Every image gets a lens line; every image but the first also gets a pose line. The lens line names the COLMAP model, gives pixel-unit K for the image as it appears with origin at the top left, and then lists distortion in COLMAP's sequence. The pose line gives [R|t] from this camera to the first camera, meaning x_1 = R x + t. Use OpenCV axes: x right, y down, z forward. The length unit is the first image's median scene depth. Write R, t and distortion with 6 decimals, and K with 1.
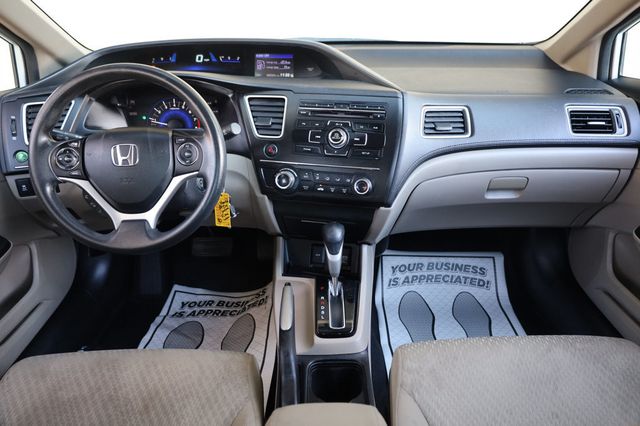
lens RADIAL K [[485.1, 0, 320.0], [0, 485.1, 213.0], [0, 0, 1]] dist [0.008687, 0.004716]
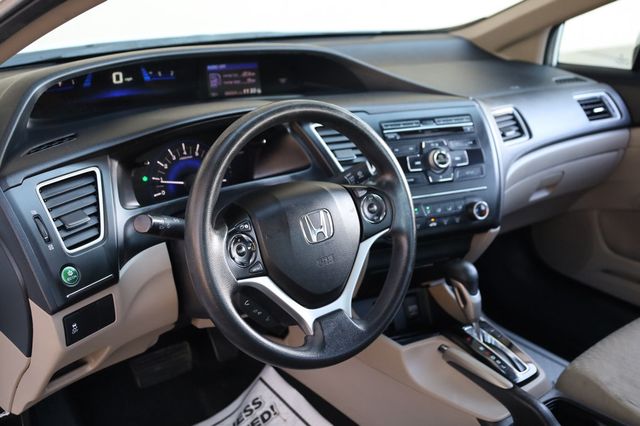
lens RADIAL K [[755.1, 0, 320.0], [0, 755.1, 213.0], [0, 0, 1]] dist [0.012455, 0.022980]
pose [[0.765151, -0.193529, 0.614077, -0.924351], [0.232339, 0.972487, 0.016984, -0.133923], [-0.600468, 0.129678, 0.789064, 0.102593]]
